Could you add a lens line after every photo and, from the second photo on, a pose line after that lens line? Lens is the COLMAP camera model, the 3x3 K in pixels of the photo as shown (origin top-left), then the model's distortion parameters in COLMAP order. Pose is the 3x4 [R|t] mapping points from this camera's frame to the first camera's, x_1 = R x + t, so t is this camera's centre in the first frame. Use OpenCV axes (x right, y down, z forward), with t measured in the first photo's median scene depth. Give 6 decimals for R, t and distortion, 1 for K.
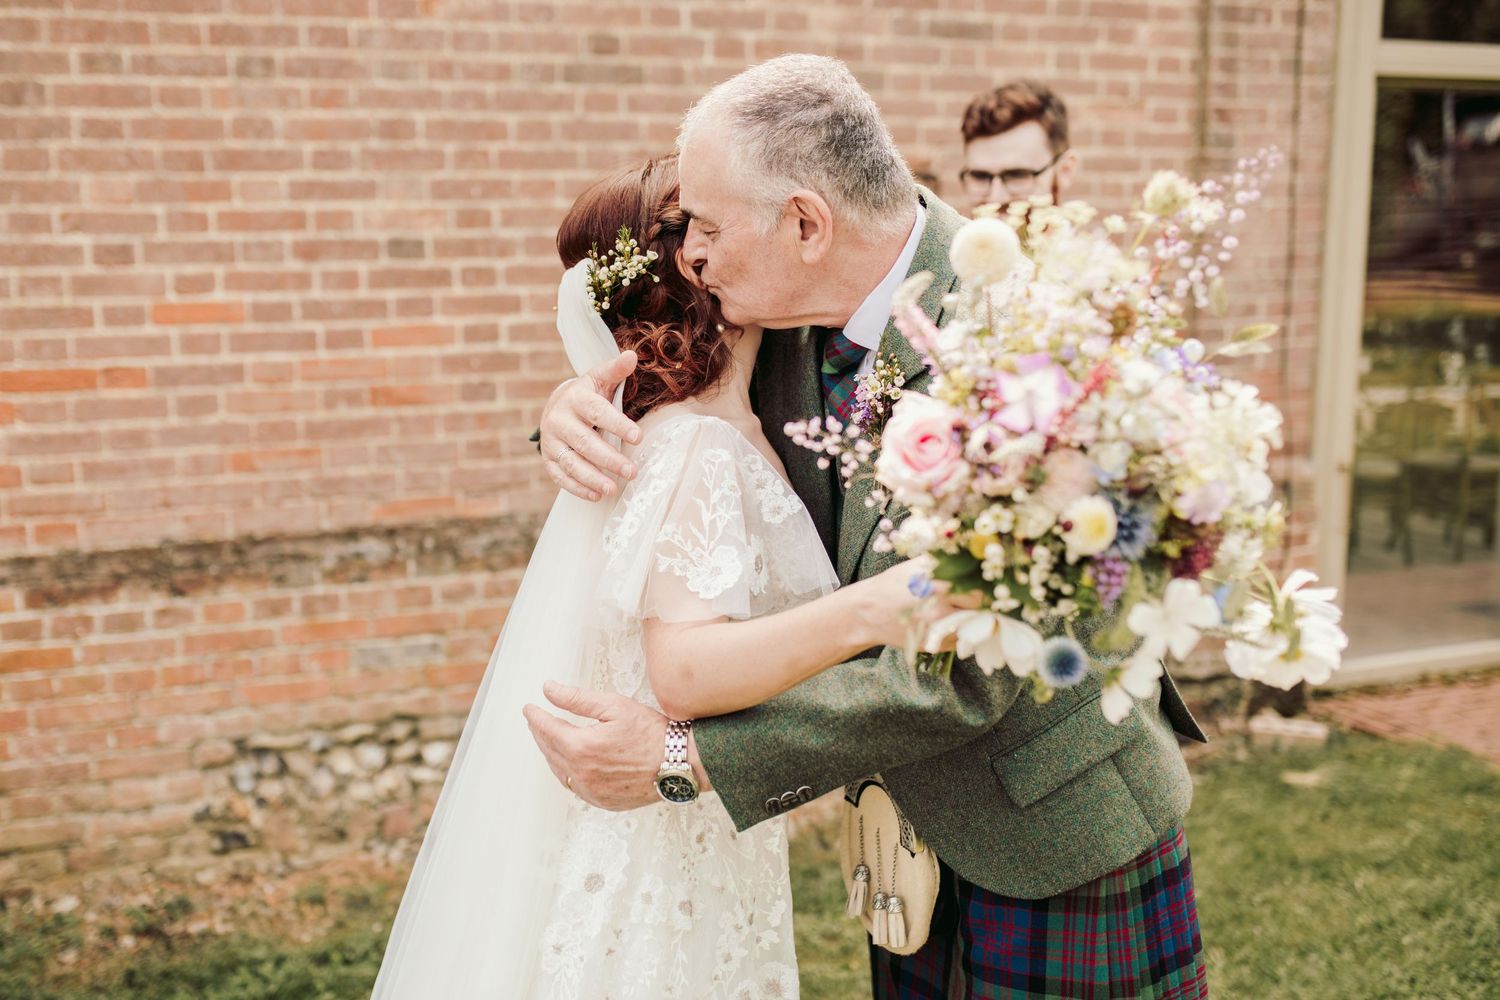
lens RADIAL K [[1654.5, 0, 779.3], [0, 1654.5, 500.2], [0, 0, 1]] dist [-0.051498, 0.125002]
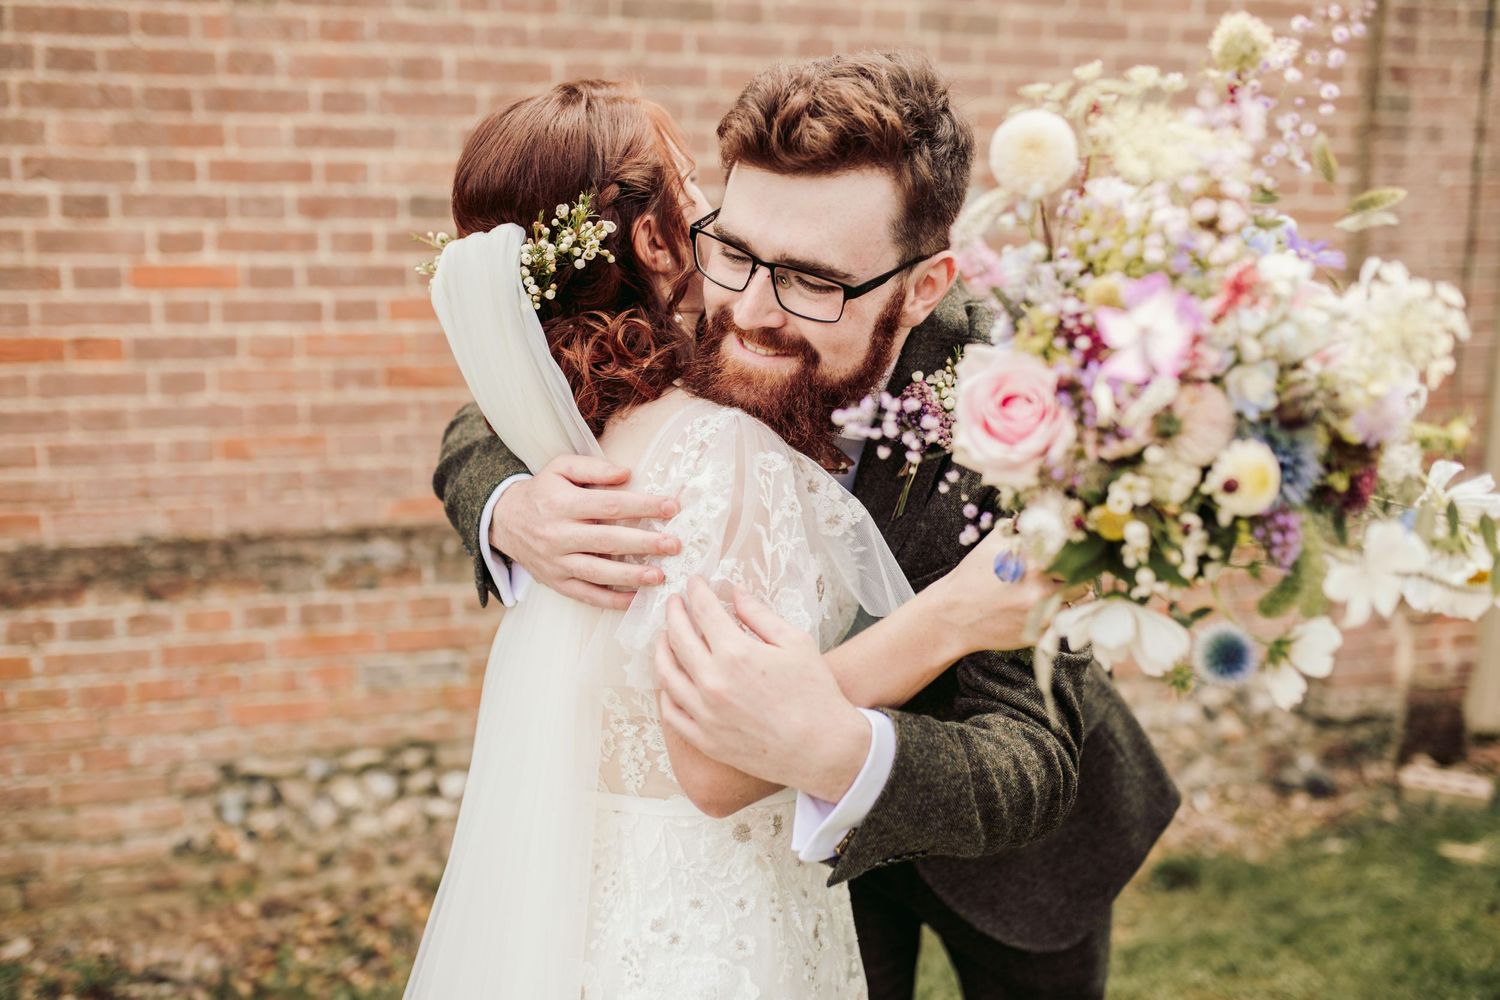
lens RADIAL K [[1654.5, 0, 779.3], [0, 1654.5, 500.2], [0, 0, 1]] dist [-0.051498, 0.125002]
pose [[0.996235, 0.035522, -0.079084, 0.030846], [-0.034135, 0.999240, 0.018829, -0.022395], [0.079692, -0.016059, 0.996690, 0.154462]]
